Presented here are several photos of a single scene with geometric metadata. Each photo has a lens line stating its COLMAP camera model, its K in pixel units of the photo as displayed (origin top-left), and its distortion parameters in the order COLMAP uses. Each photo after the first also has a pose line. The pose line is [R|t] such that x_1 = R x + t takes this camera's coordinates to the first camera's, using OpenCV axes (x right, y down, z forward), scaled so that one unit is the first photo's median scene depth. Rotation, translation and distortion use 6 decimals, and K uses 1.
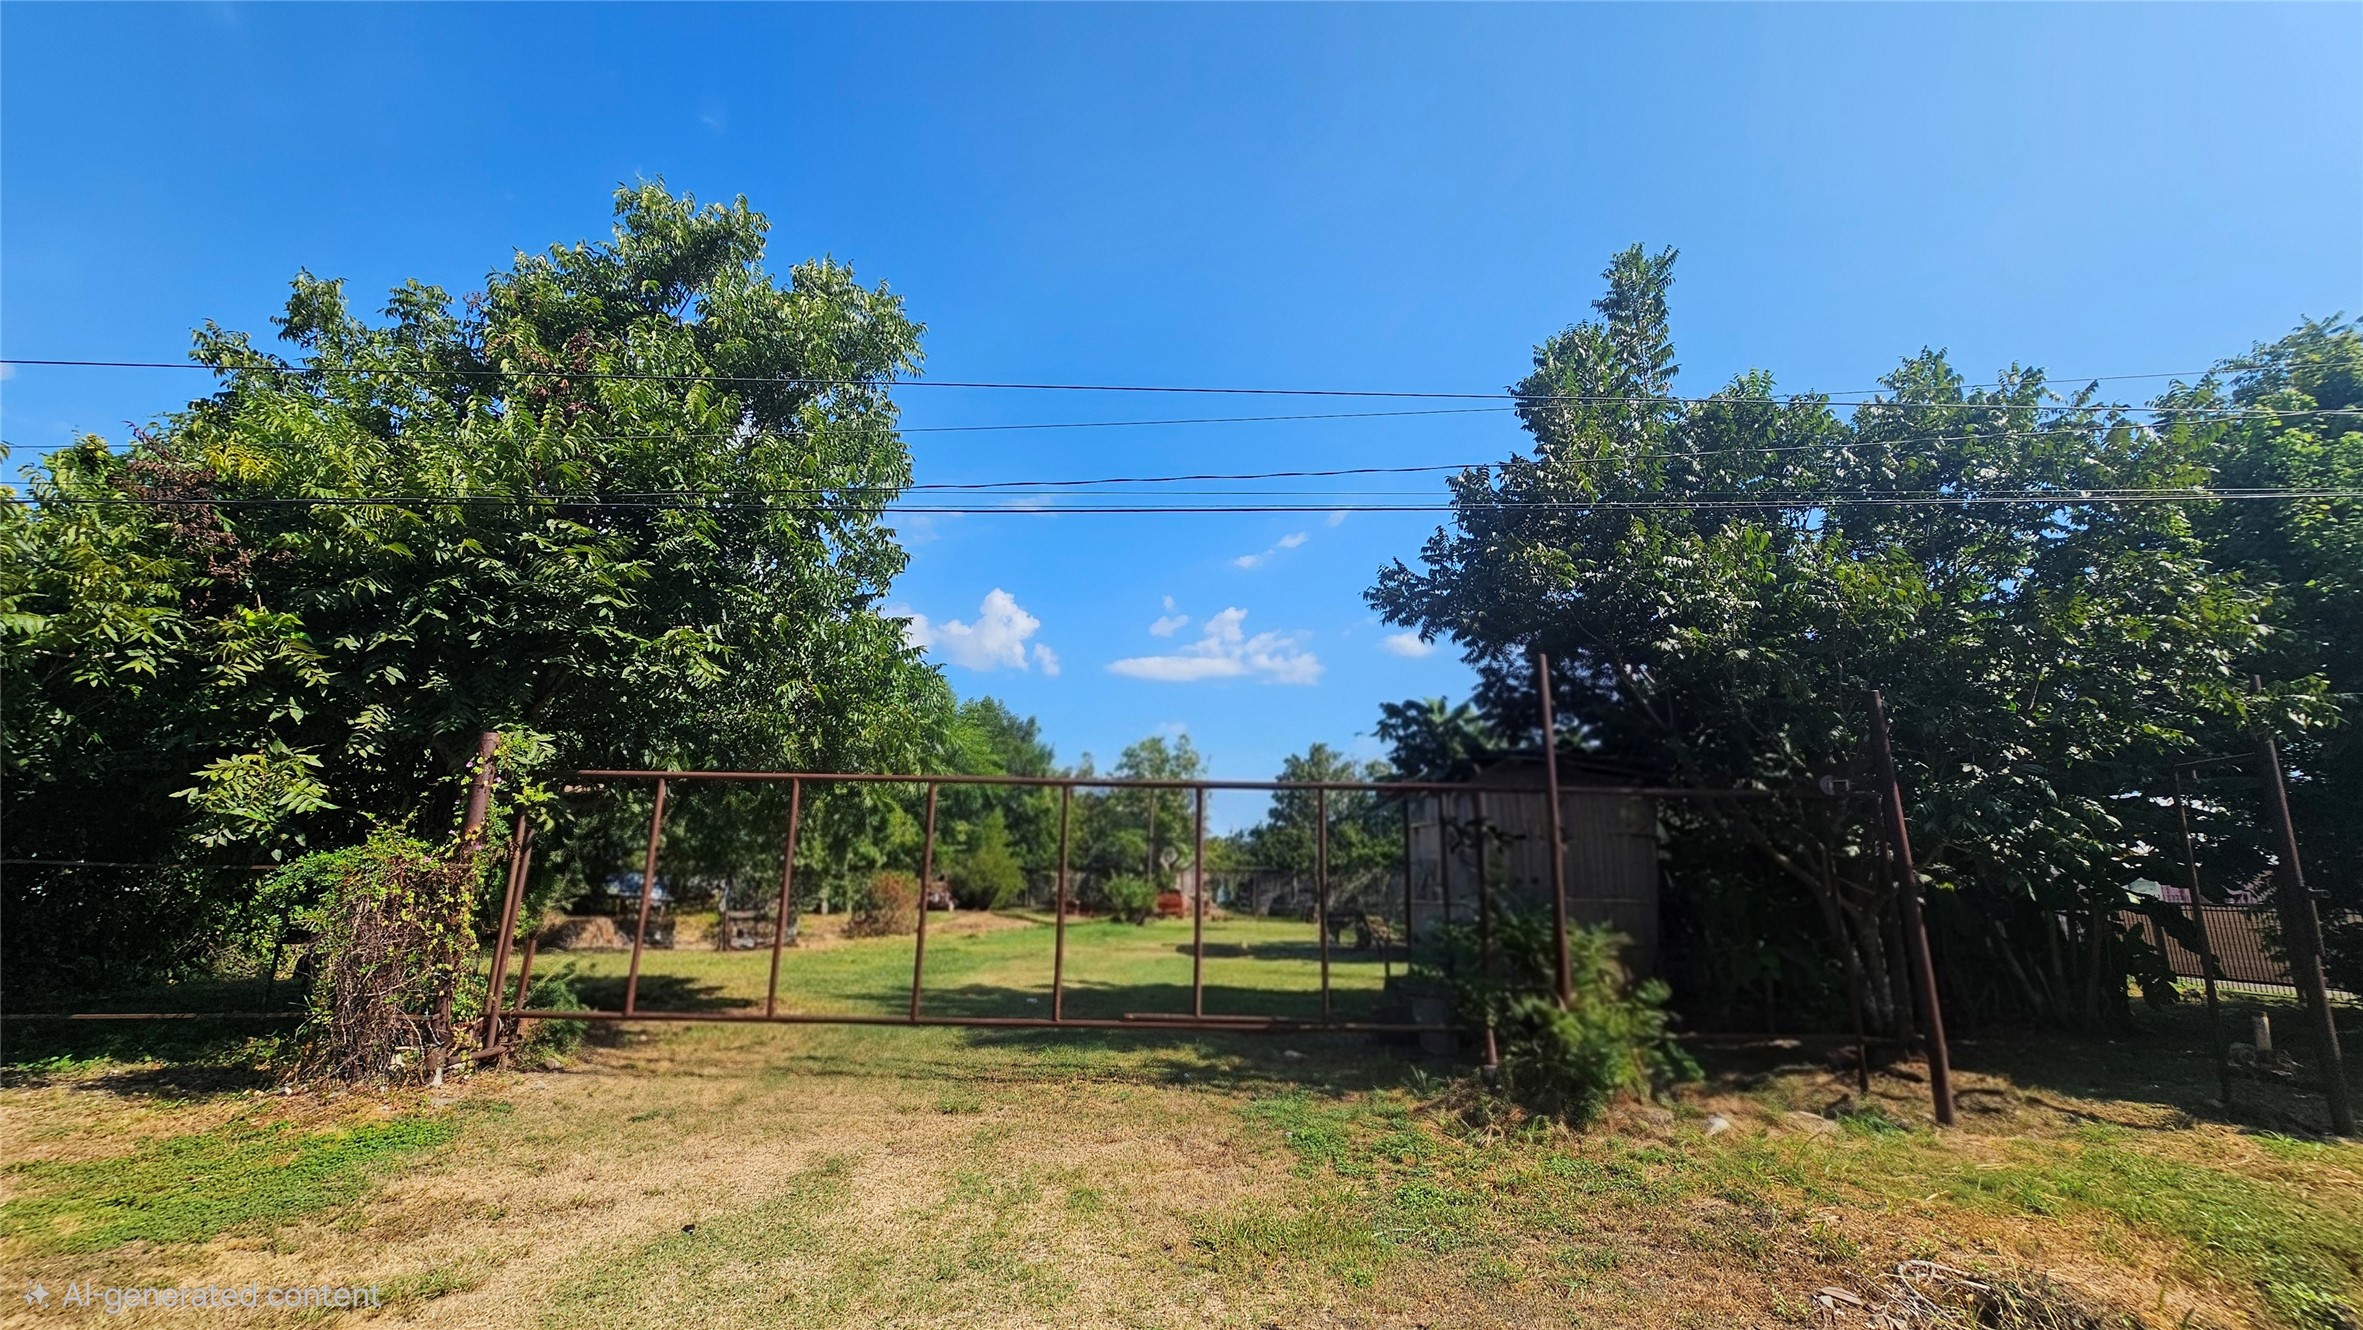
lens RADIAL K [[967.4, 0, 1181.5], [0, 967.4, 665.0], [0, 0, 1]] dist [-0.000138, -0.000170]
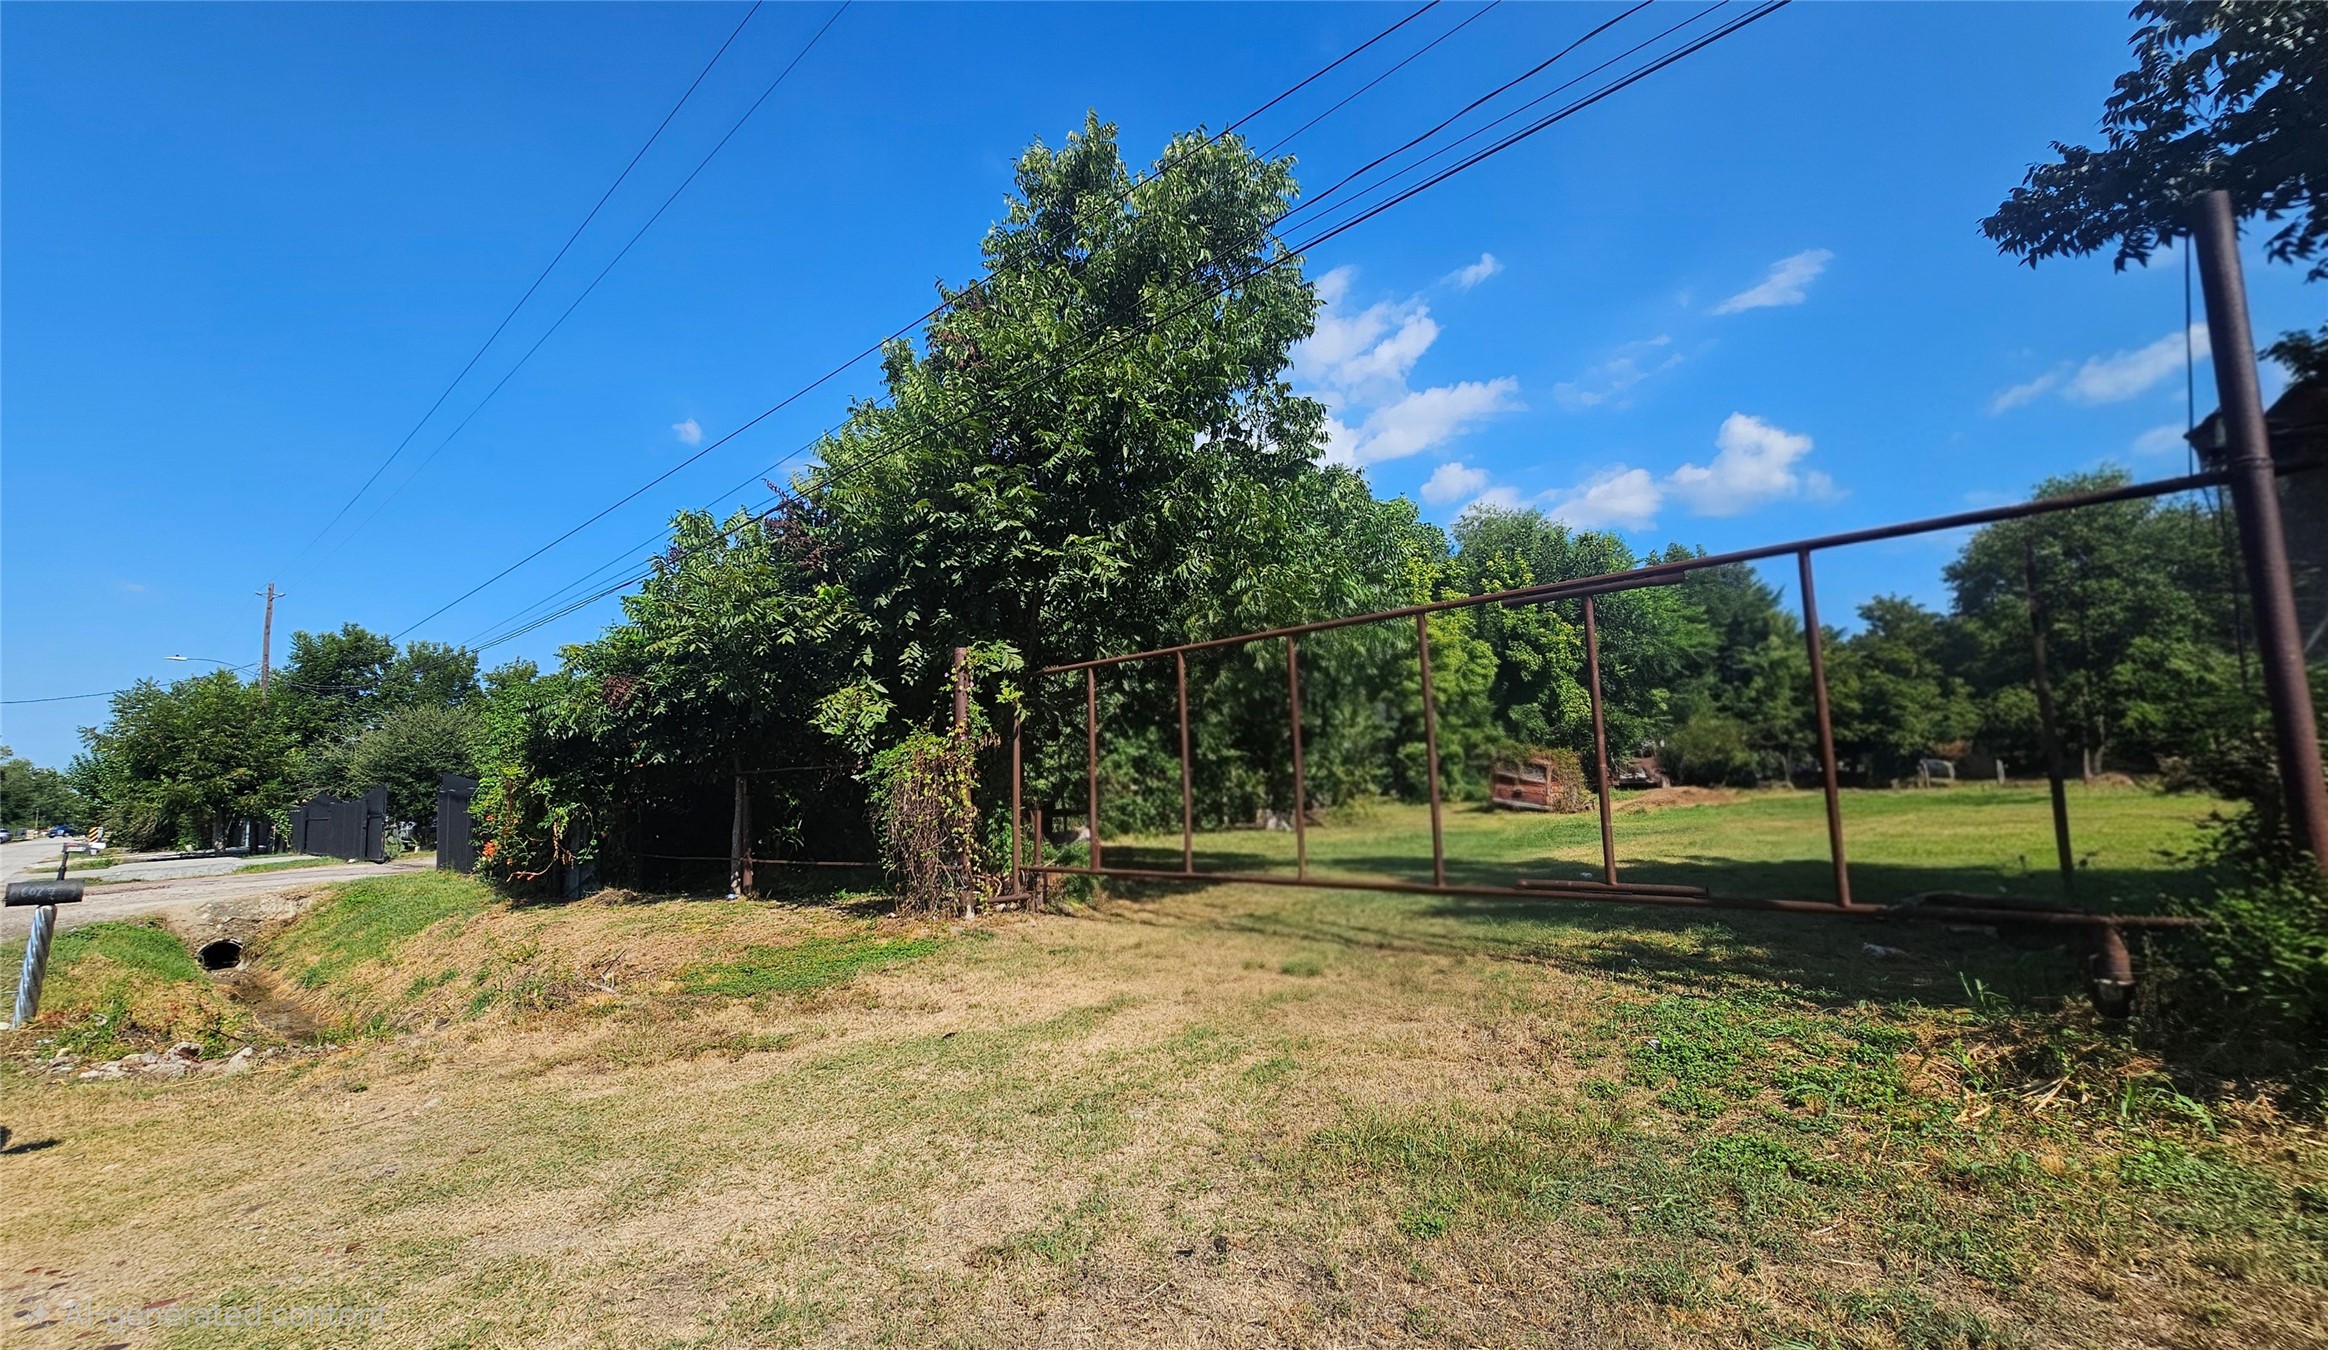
lens RADIAL K [[982.7, 0, 1116.0], [0, 982.7, 661.4], [0, 0, 1]] dist [0.000804, -0.000245]
pose [[0.701058, -0.133515, -0.700493, 0.252860], [0.207789, 0.977936, 0.021560, 0.081567], [0.682159, -0.160669, 0.713333, 0.185864]]
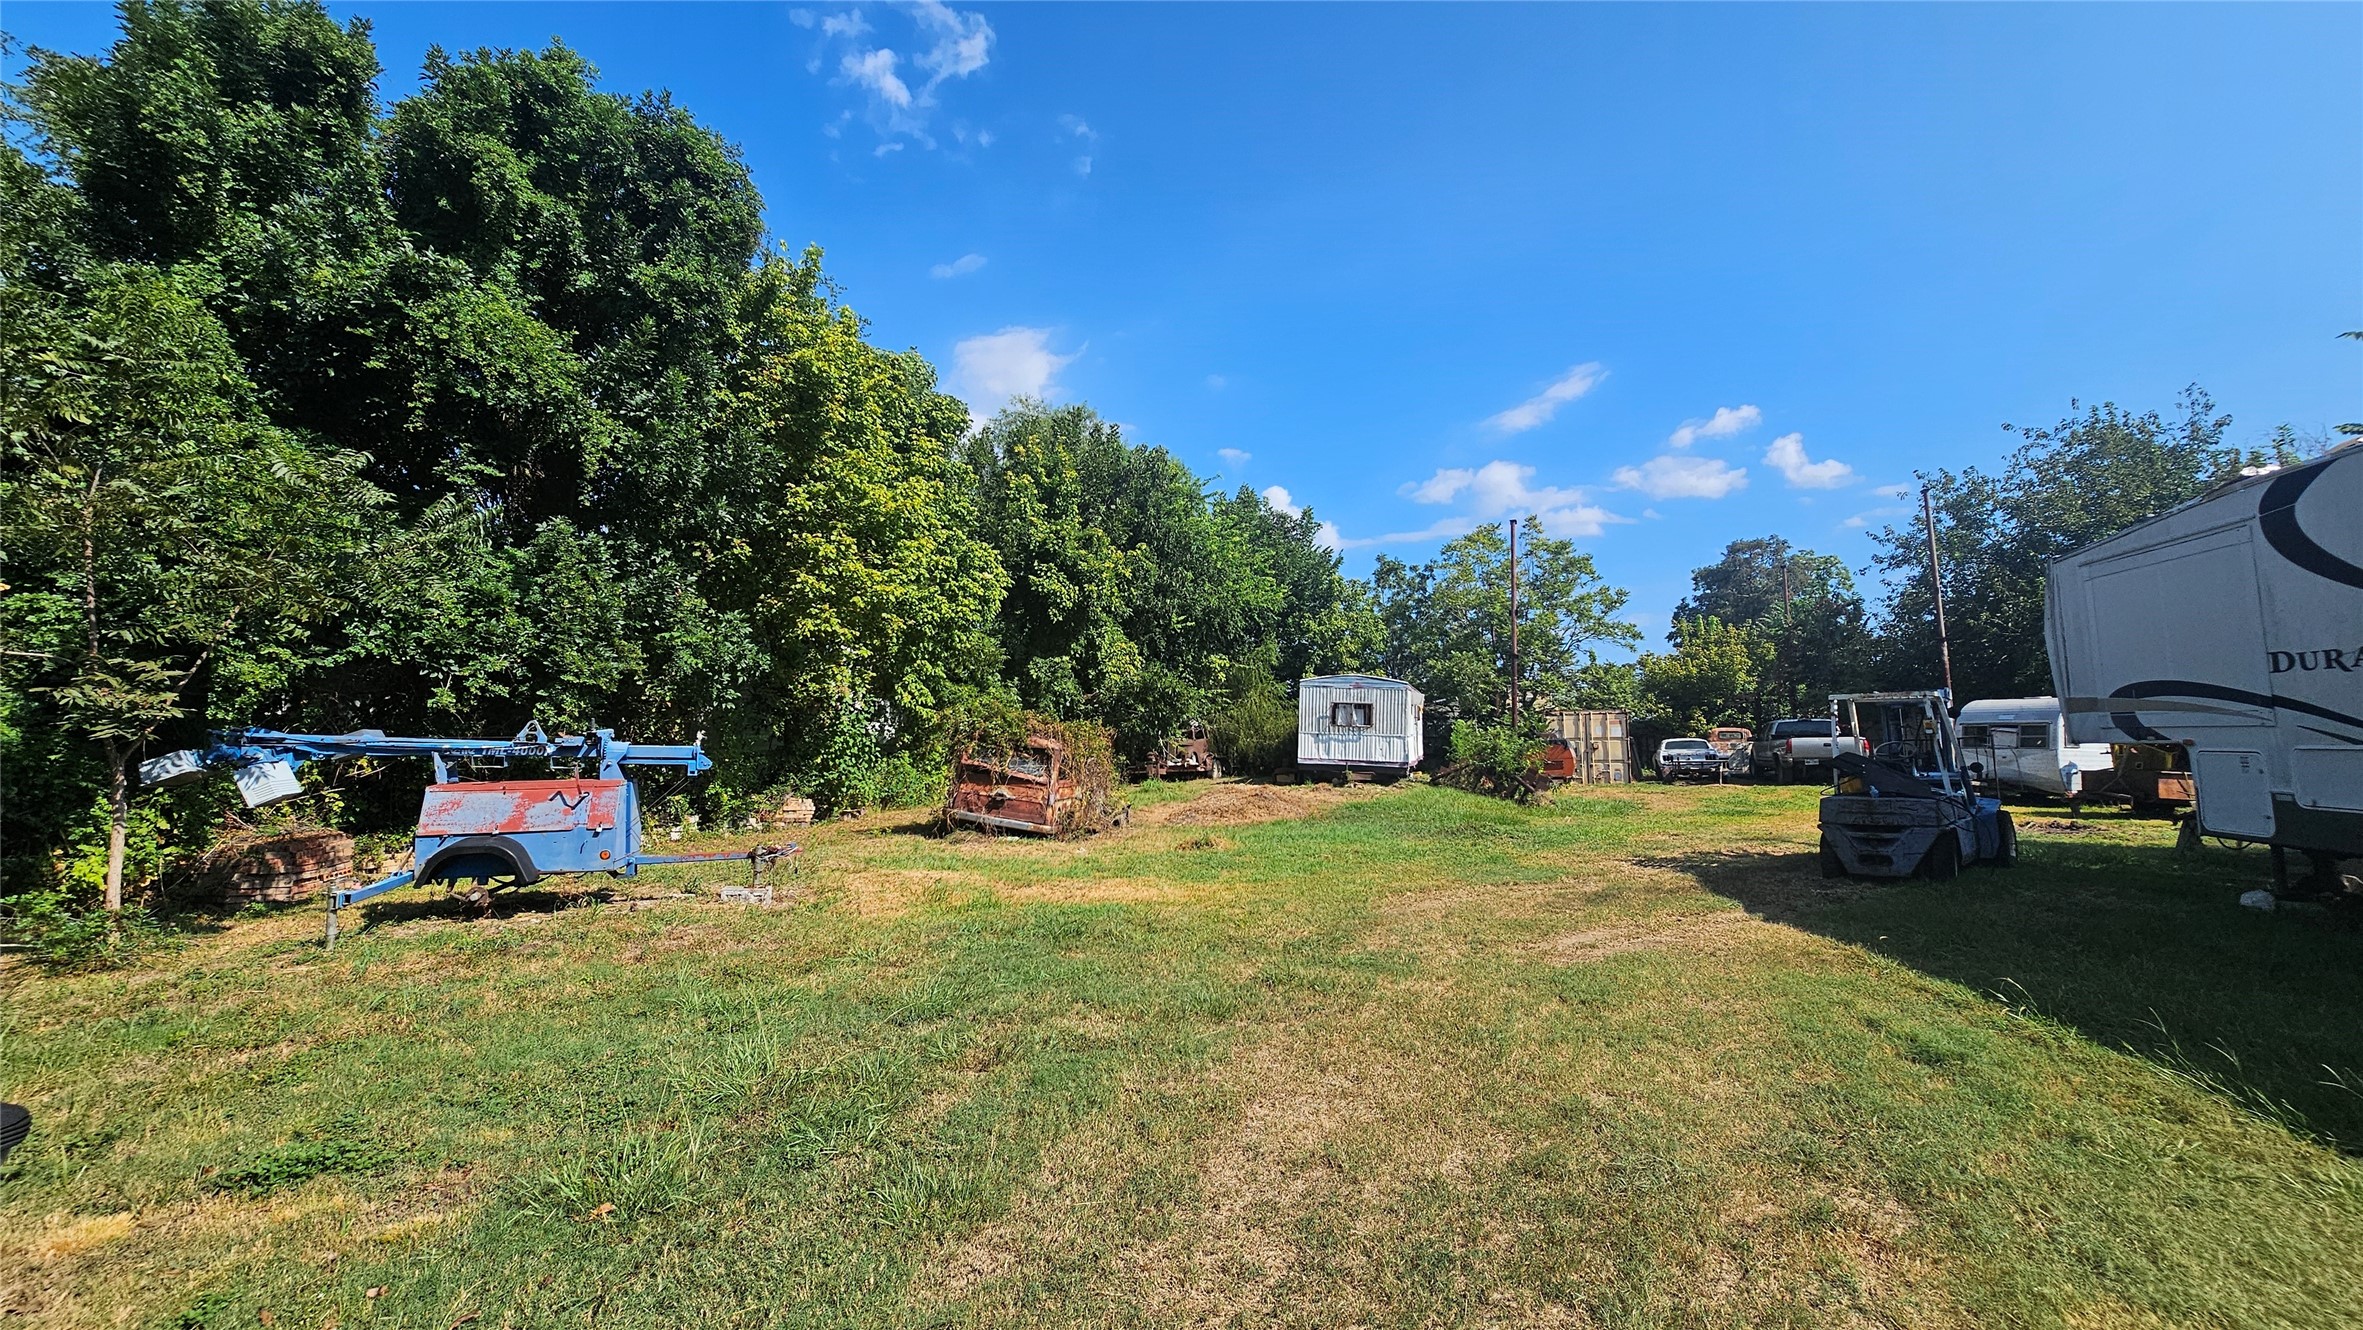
lens RADIAL K [[967.4, 0, 1181.5], [0, 967.4, 665.0], [0, 0, 1]] dist [-0.000138, -0.000170]
pose [[0.953687, -0.061576, -0.294431, -0.221223], [0.102593, 0.986717, 0.125952, 0.373575], [0.282765, -0.150325, 0.947336, 1.555787]]
